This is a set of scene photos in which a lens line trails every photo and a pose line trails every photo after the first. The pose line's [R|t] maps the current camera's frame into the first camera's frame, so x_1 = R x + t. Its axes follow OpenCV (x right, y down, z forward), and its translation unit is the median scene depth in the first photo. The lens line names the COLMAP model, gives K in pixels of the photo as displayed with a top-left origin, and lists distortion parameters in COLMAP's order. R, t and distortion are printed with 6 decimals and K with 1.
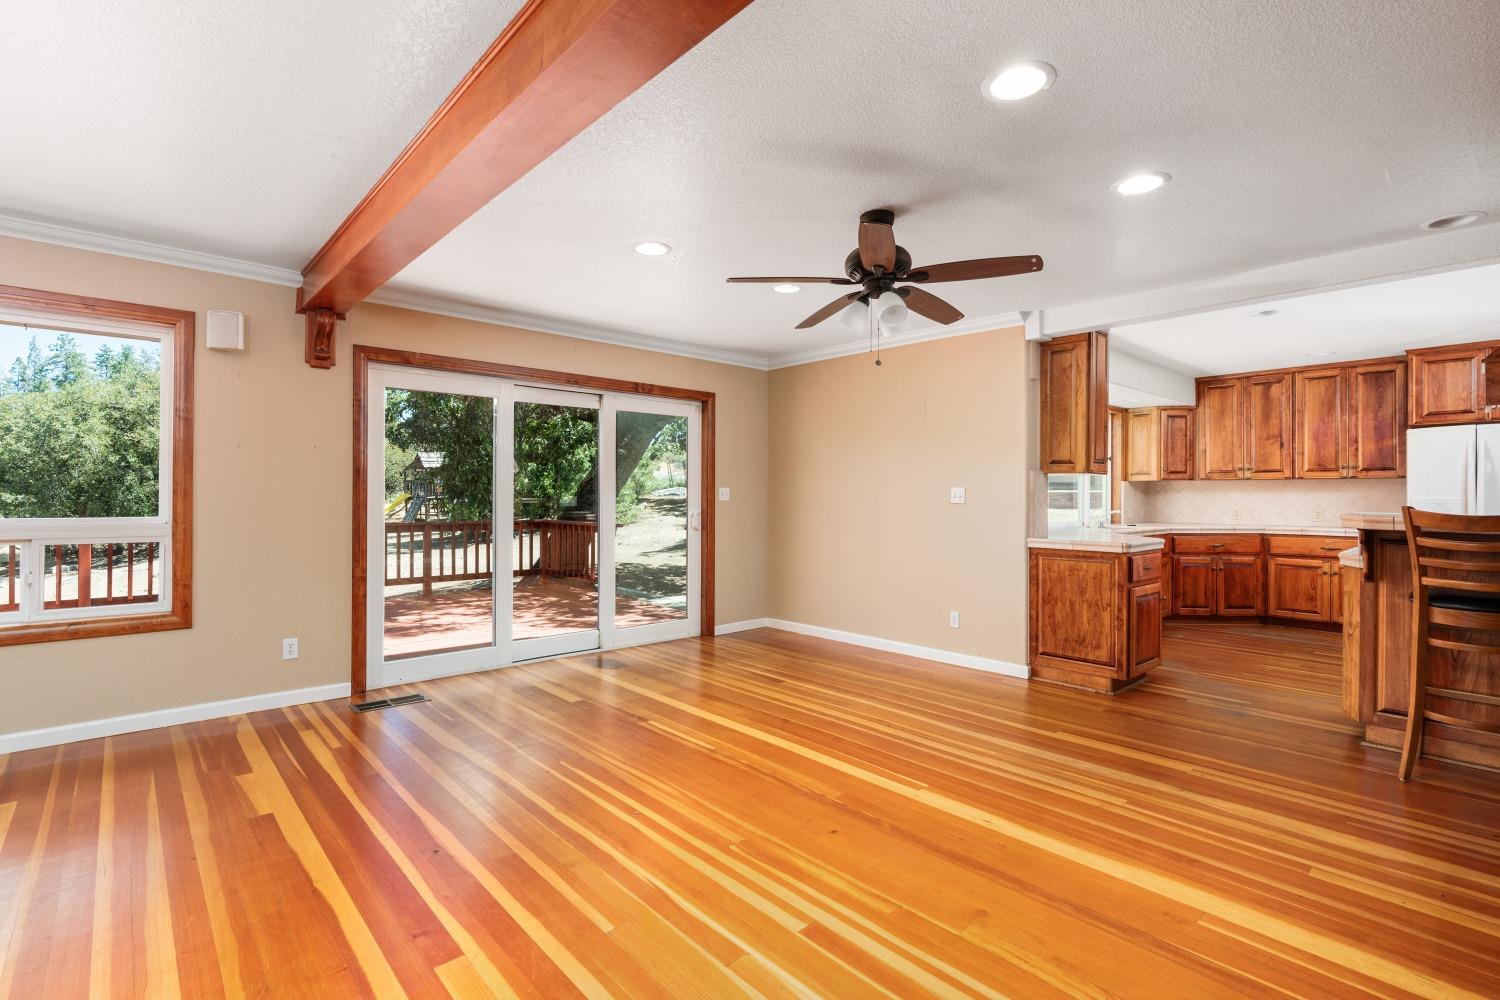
lens RADIAL K [[695.8, 0, 749.2], [0, 695.8, 492.2], [0, 0, 1]] dist [-0.011579, 0.005092]
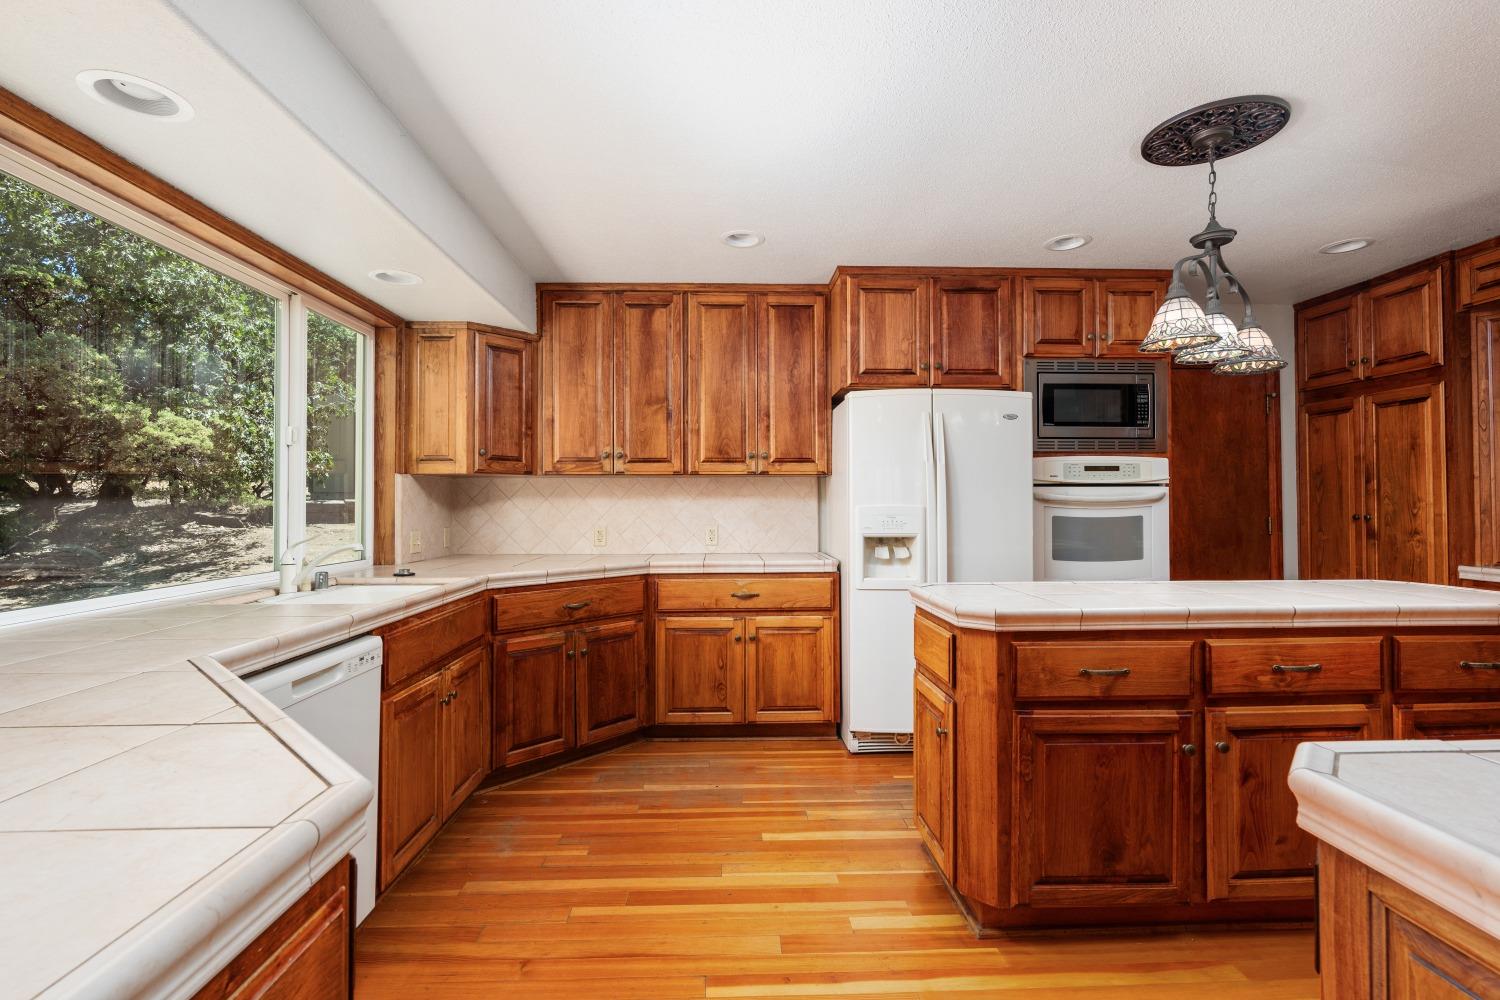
lens RADIAL K [[695.8, 0, 748.6], [0, 695.8, 498.4], [0, 0, 1]] dist [-0.011579, 0.005092]
pose [[0.644054, 0.003524, 0.764972, 0.507263], [0.002918, 0.999971, -0.007064, 0.006629], [-0.764974, 0.006781, 0.644025, 0.791501]]
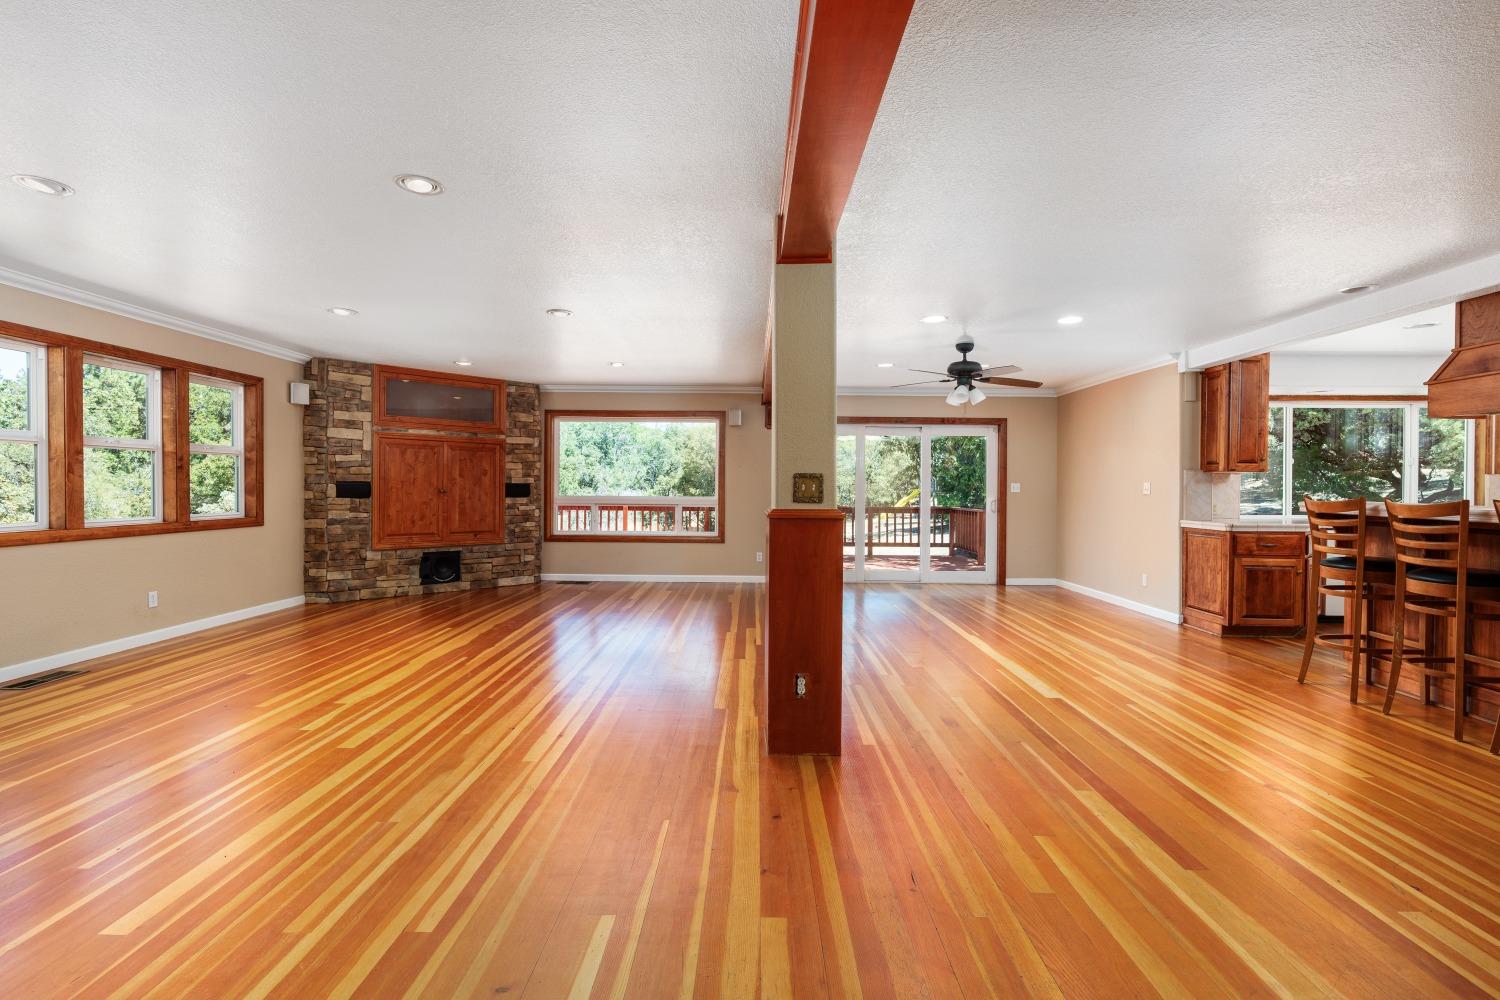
lens RADIAL K [[695.8, 0, 747.1], [0, 695.8, 491.2], [0, 0, 1]] dist [-0.011579, 0.005092]
pose [[0.734629, 0.003845, -0.678458, 0.664691], [0.000393, 0.999981, 0.006092, 0.000999], [0.678469, -0.004742, 0.734614, -0.534426]]
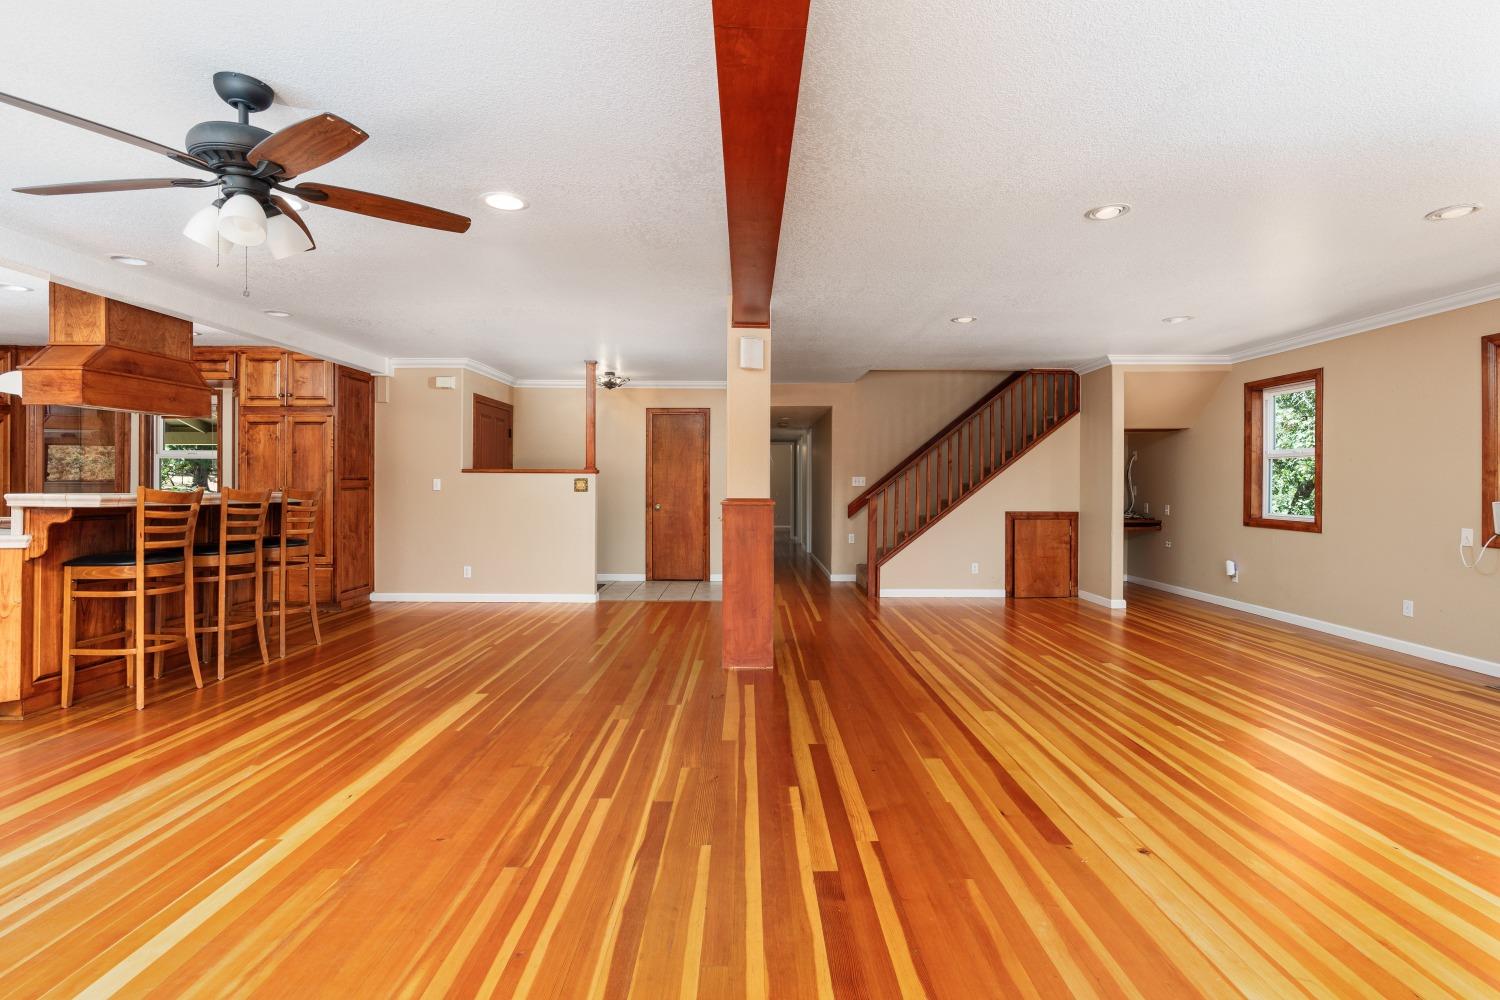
lens RADIAL K [[695.8, 0, 749.2], [0, 695.8, 481.4], [0, 0, 1]] dist [-0.011579, 0.005092]
pose [[-0.740621, -0.005369, 0.671901, -0.418332], [-0.010418, 0.999940, -0.003493, 0.002295], [-0.671842, -0.009587, -0.740632, 0.729308]]
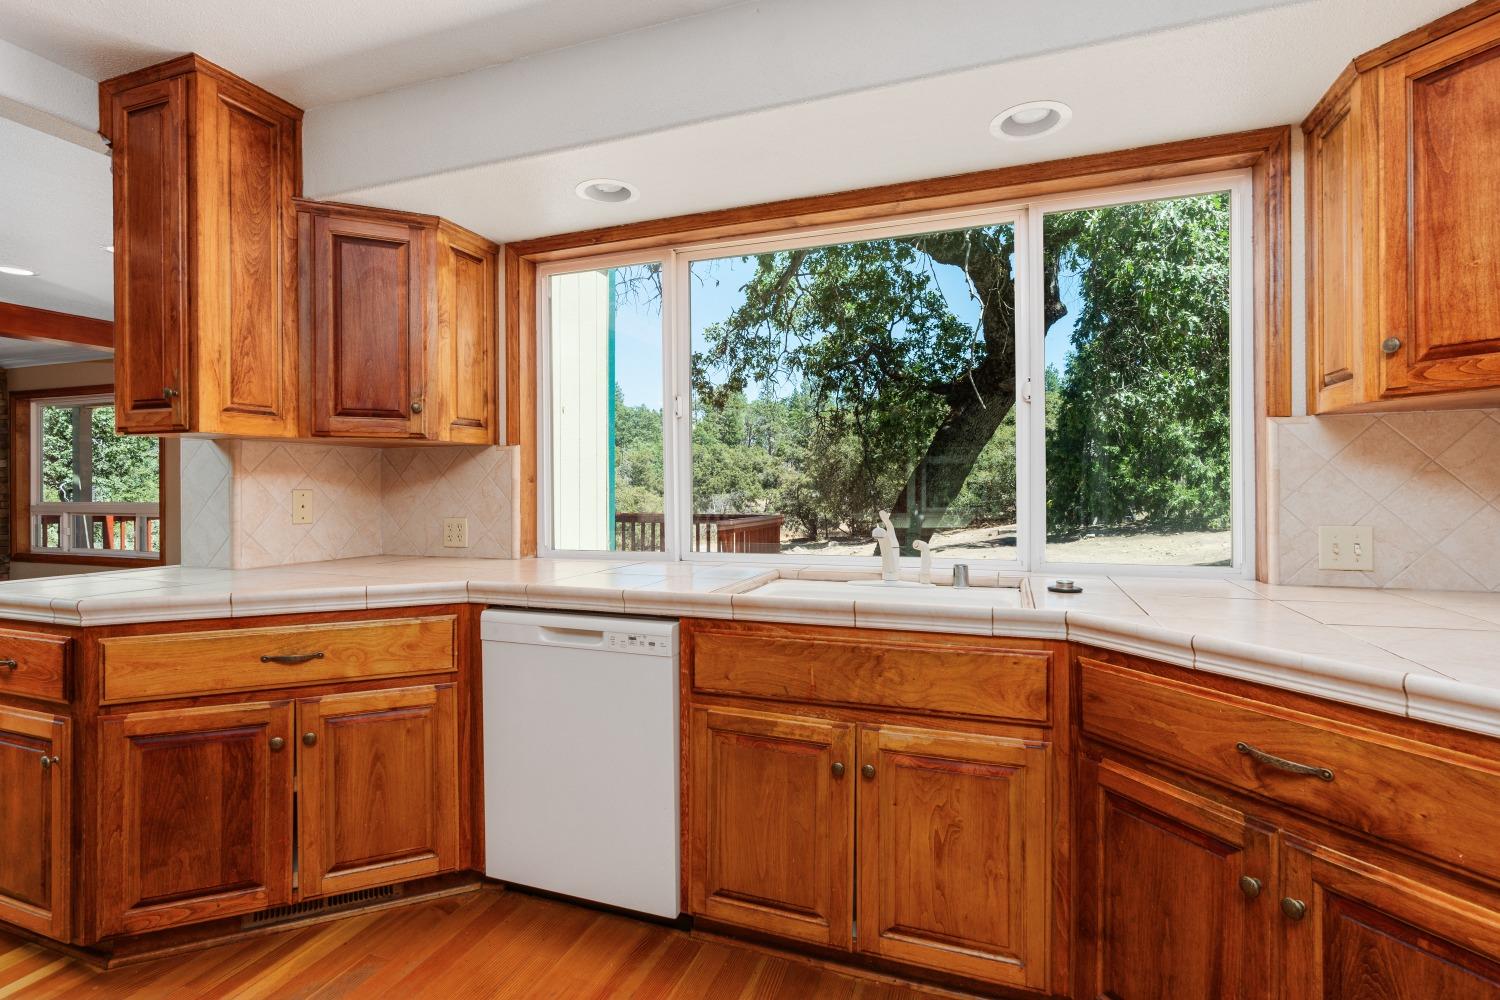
lens RADIAL K [[695.8, 0, 768.0], [0, 695.8, 486.4], [0, 0, 1]] dist [-0.011579, 0.005092]
pose [[0.463625, -0.006160, -0.886010, 1.030186], [0.010538, 0.999943, -0.001437, 0.011460], [0.885969, -0.008671, 0.463664, 1.090296]]
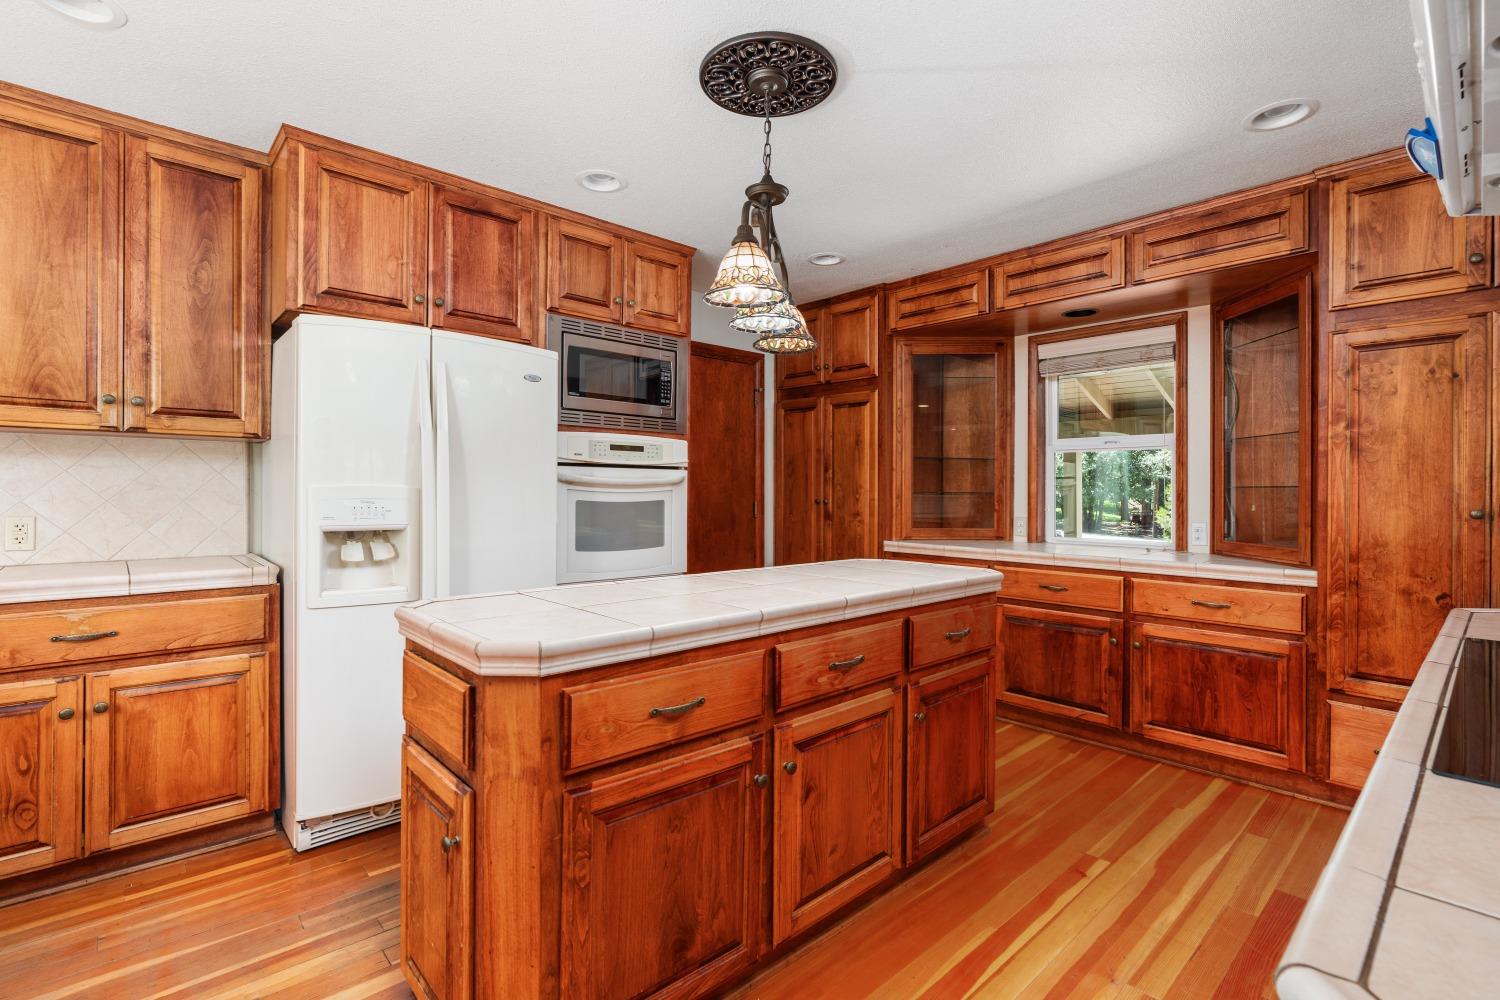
lens RADIAL K [[695.8, 0, 752.3], [0, 695.8, 493.8], [0, 0, 1]] dist [-0.011579, 0.005092]
pose [[-0.004129, -0.006737, 0.999969, 0.640989], [-0.009539, 0.999932, 0.006698, 0.009399], [-0.999946, -0.009511, -0.004193, 0.861186]]
